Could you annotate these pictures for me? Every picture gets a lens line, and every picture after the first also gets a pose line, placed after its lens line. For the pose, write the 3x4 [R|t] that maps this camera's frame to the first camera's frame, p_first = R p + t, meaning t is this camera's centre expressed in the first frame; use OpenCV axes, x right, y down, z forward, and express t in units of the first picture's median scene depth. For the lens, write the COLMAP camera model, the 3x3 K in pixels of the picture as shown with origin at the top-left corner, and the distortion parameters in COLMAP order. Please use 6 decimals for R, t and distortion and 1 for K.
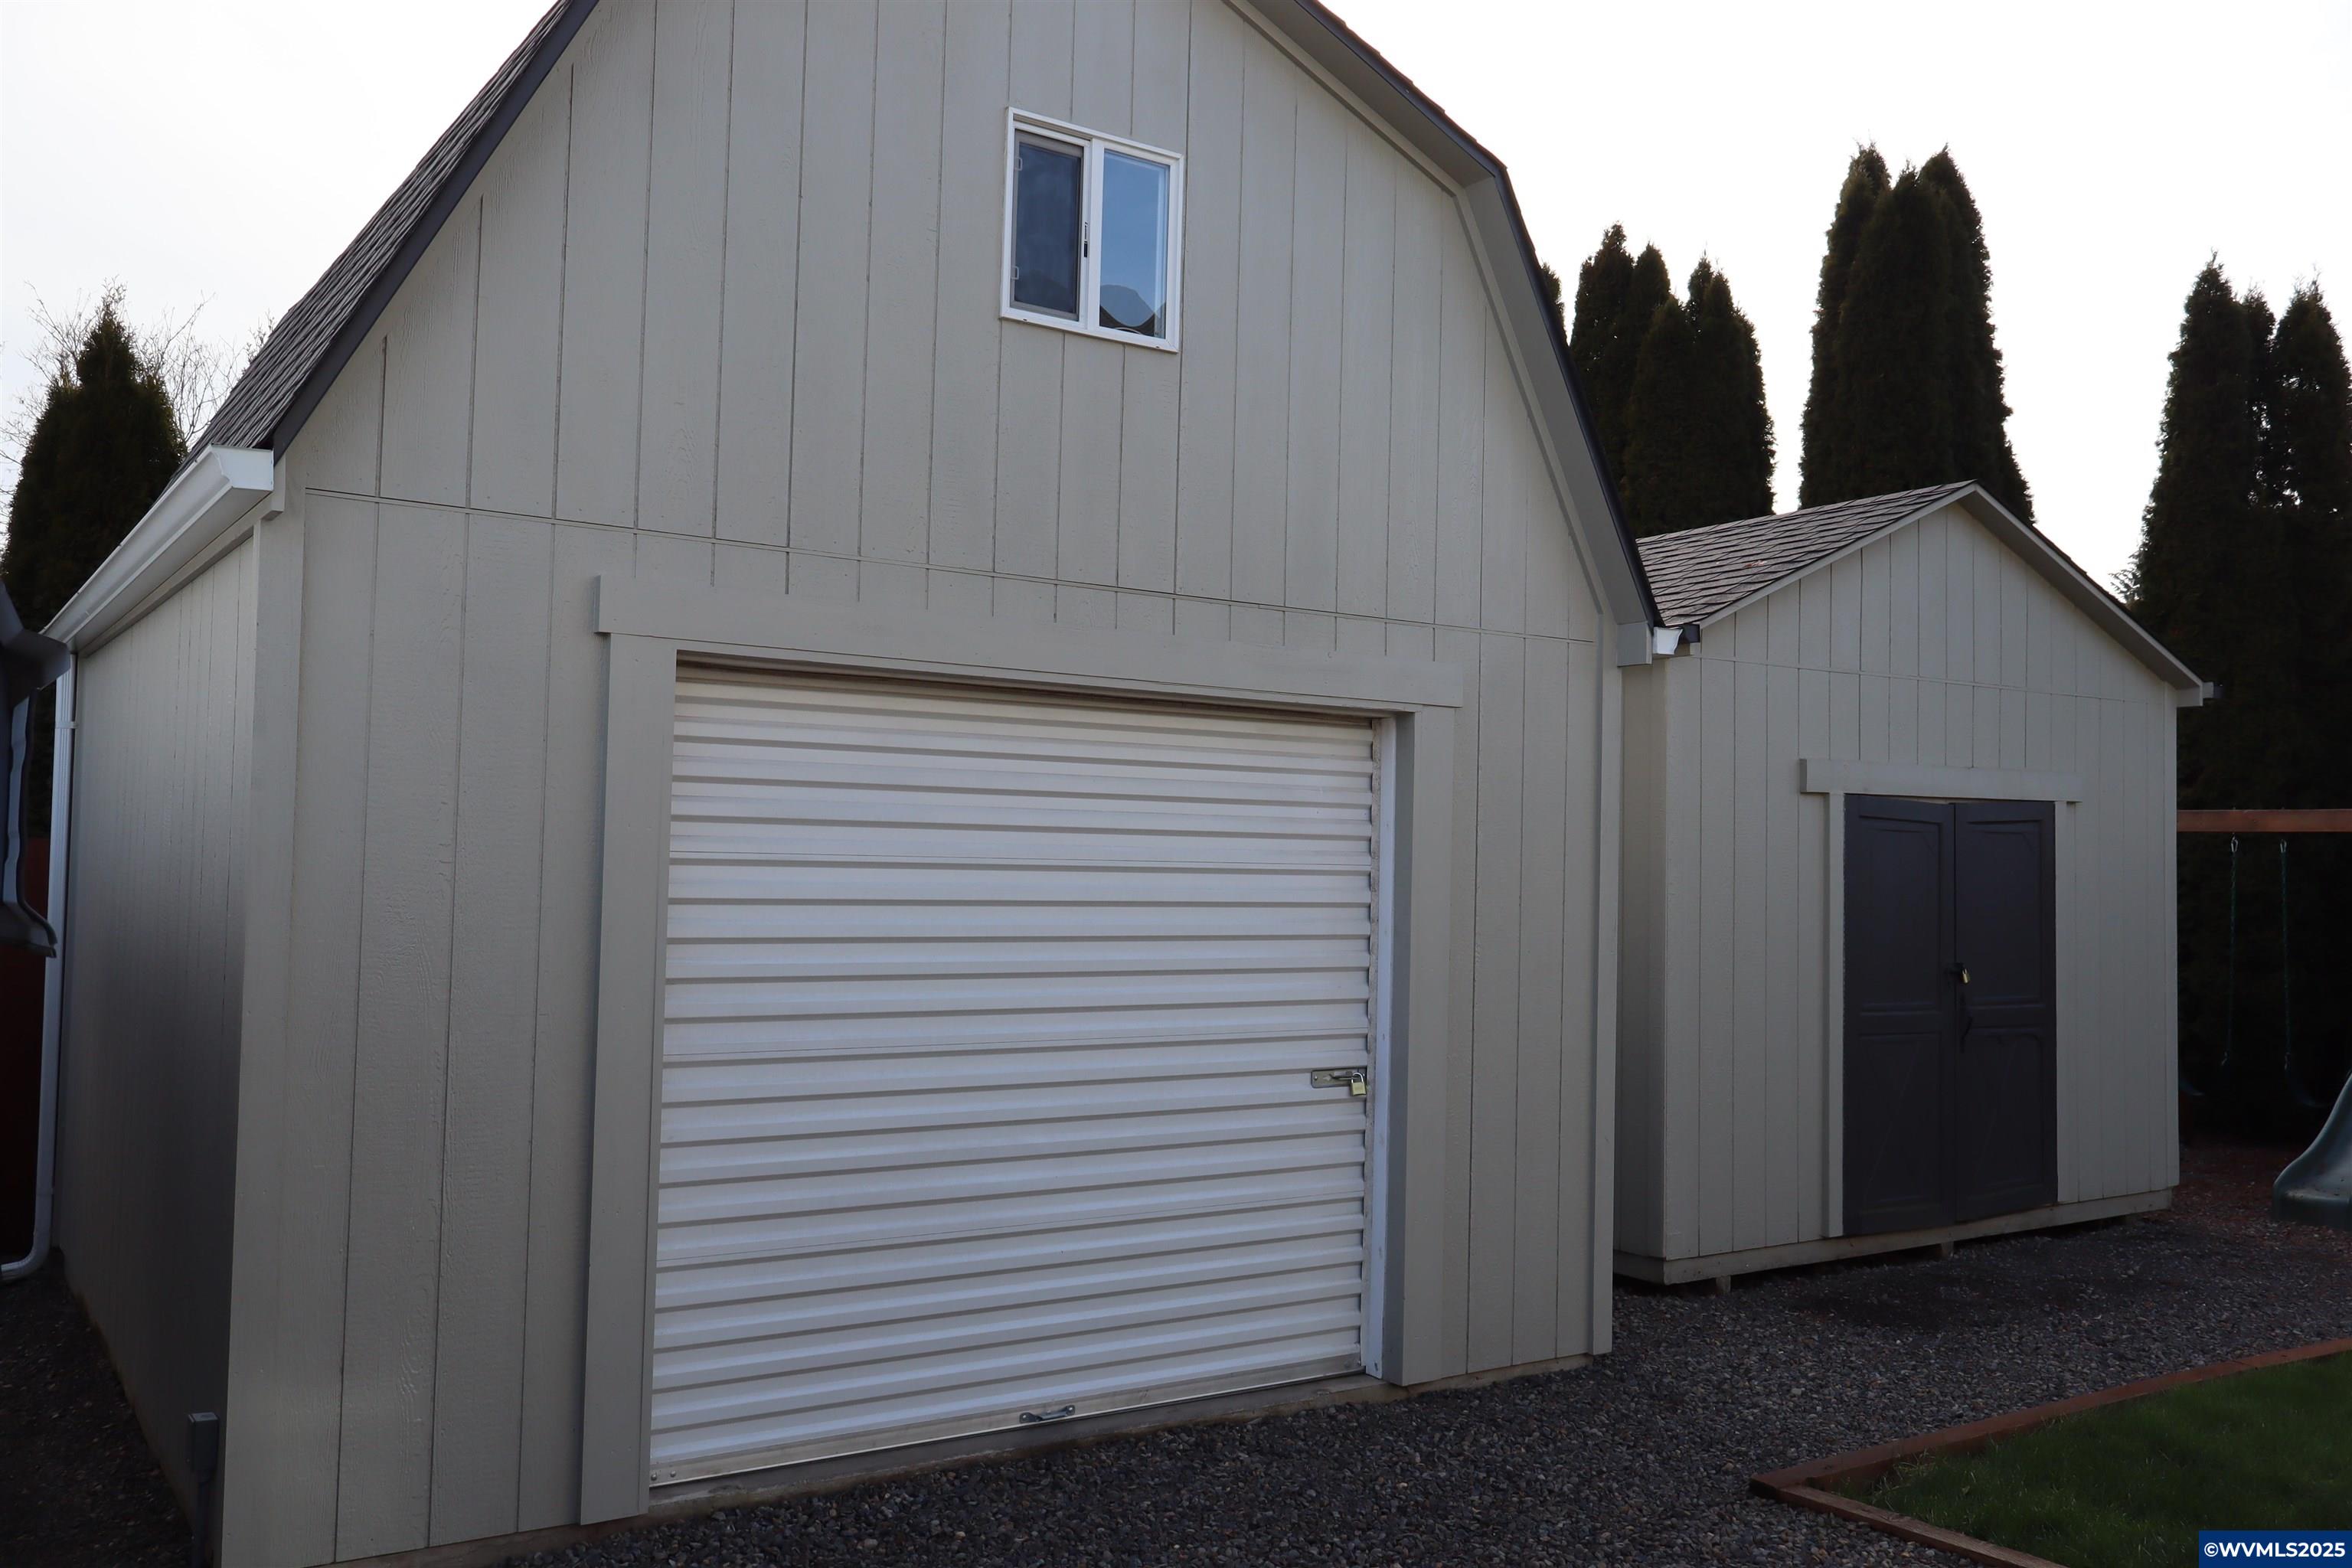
lens RADIAL K [[1970.3, 0, 1175.7], [0, 1970.3, 787.2], [0, 0, 1]] dist [0.026329, 0.004195]
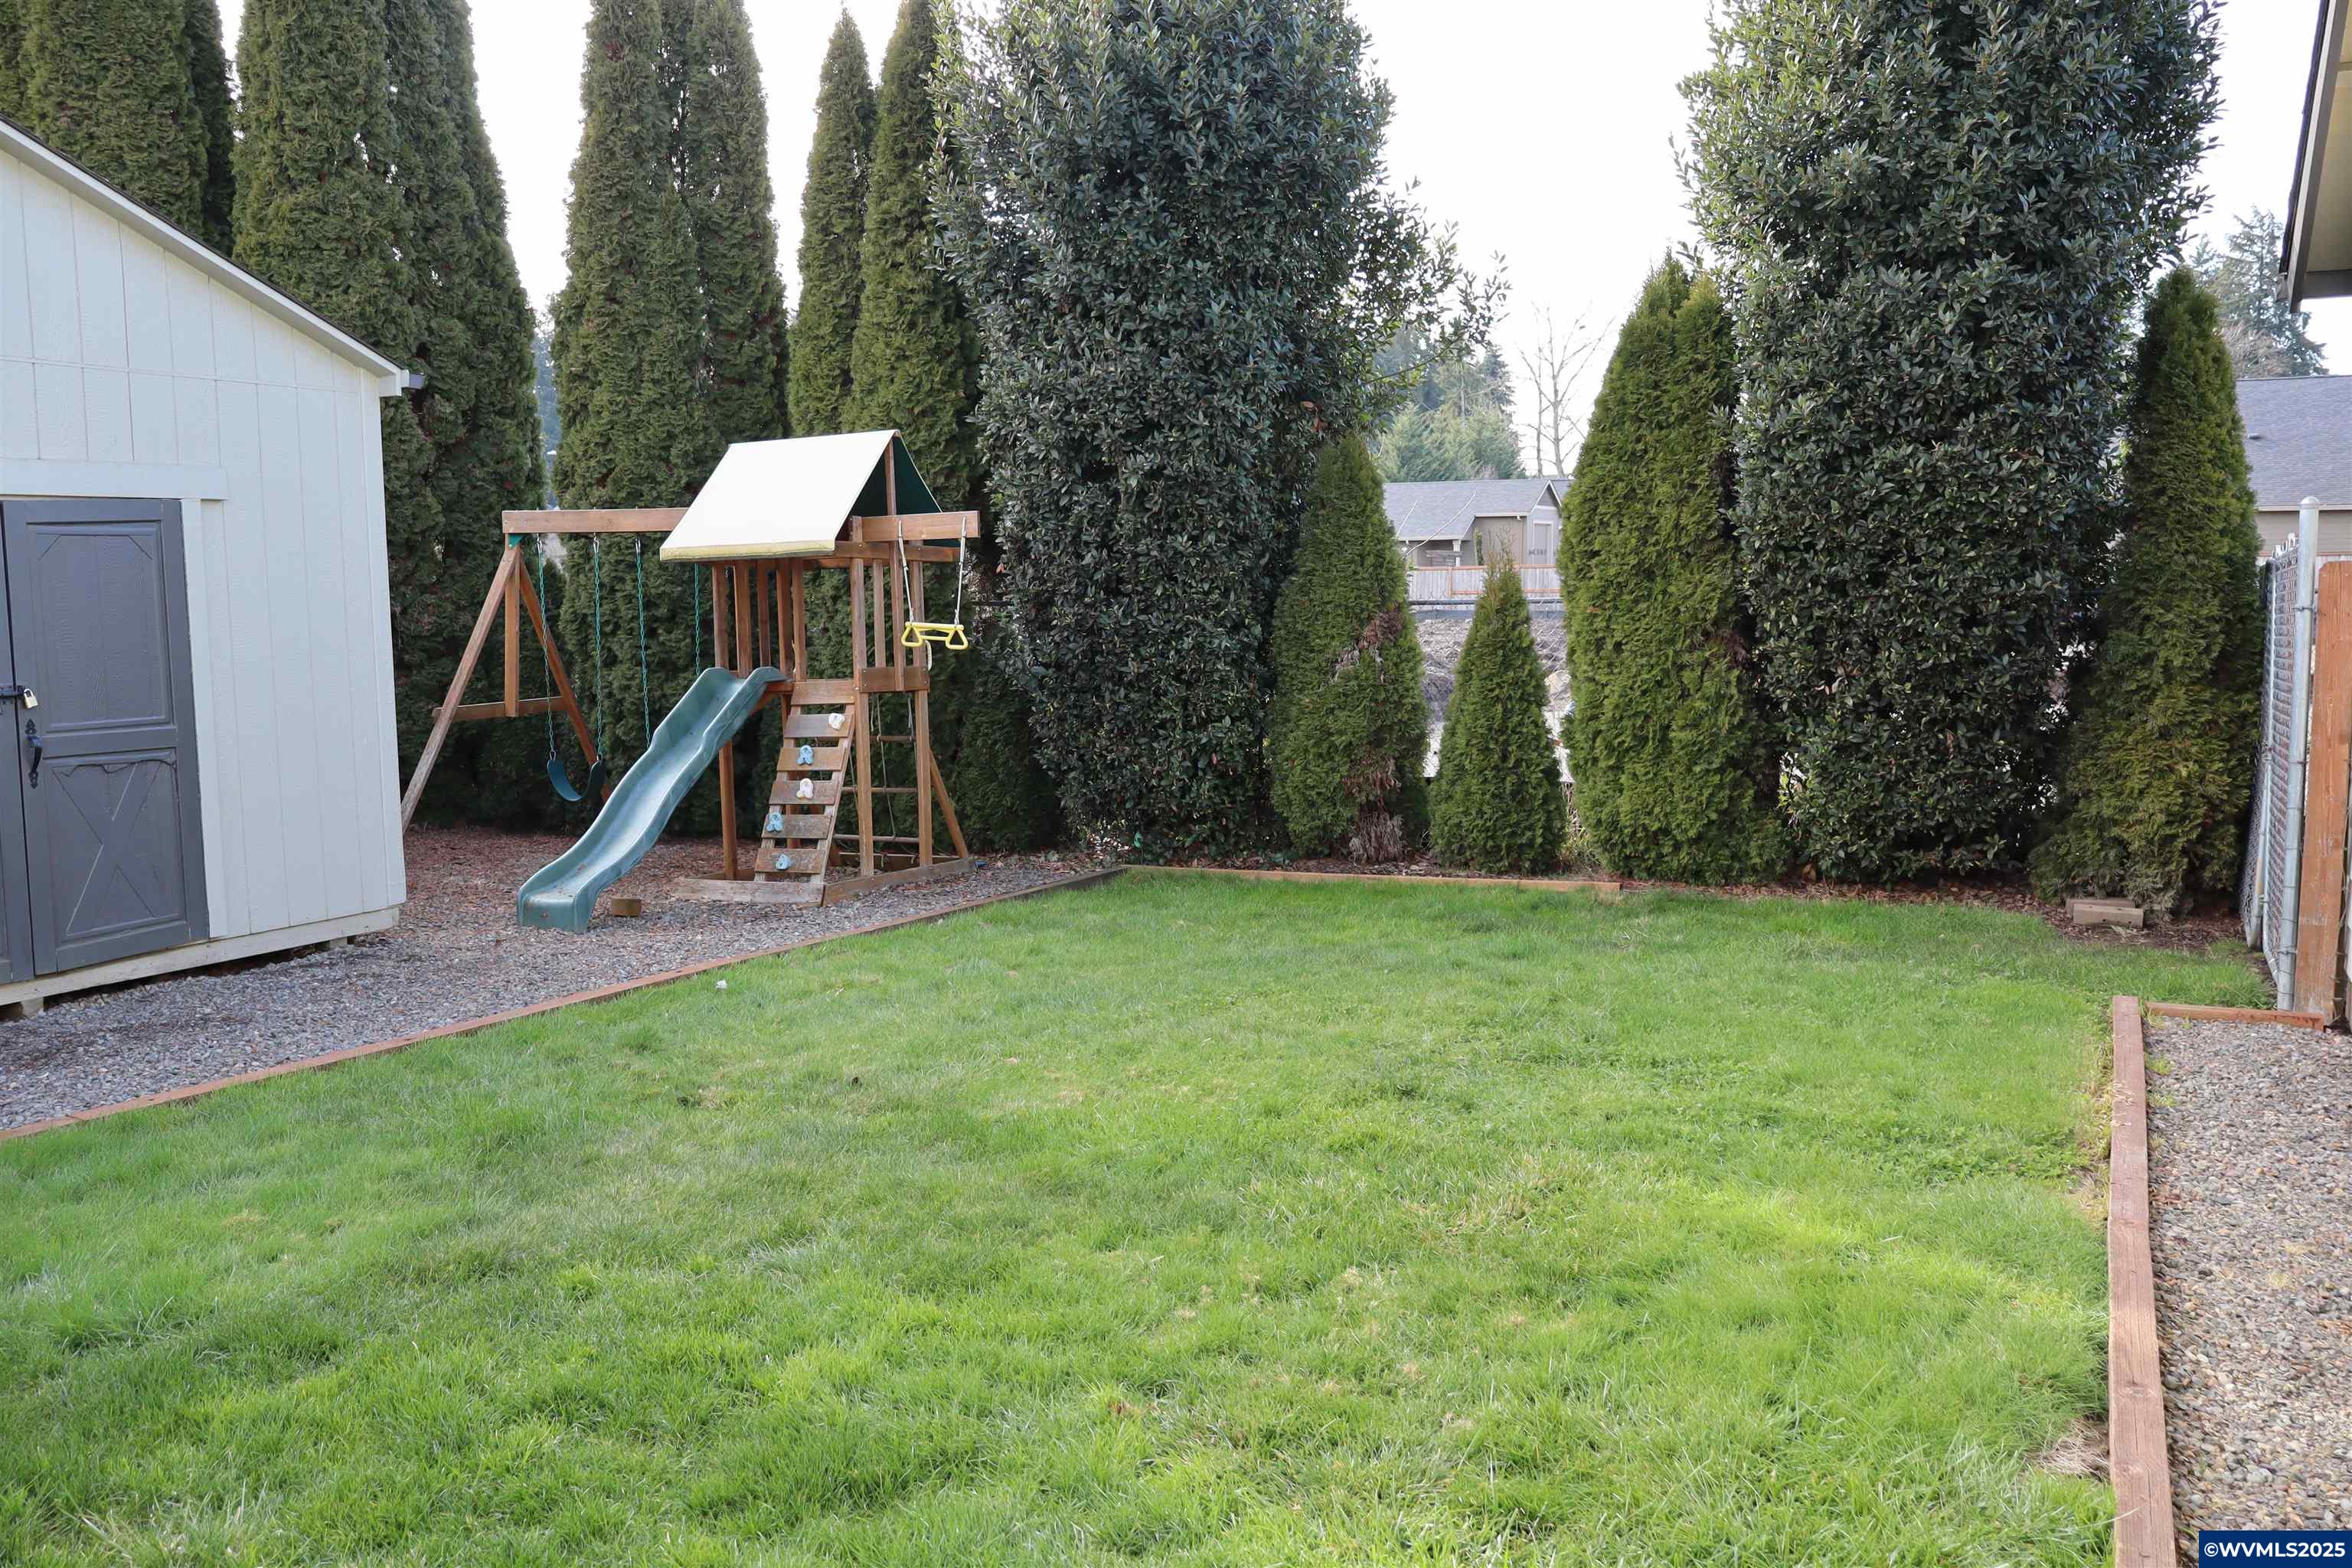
lens RADIAL K [[1970.3, 0, 1177.7], [0, 1970.3, 780.9], [0, 0, 1]] dist [0.026329, 0.004195]
pose [[0.885197, -0.074848, 0.459155, 0.420951], [0.008323, 0.989363, 0.145231, 0.006674], [-0.465141, -0.124737, 0.876404, -0.010940]]
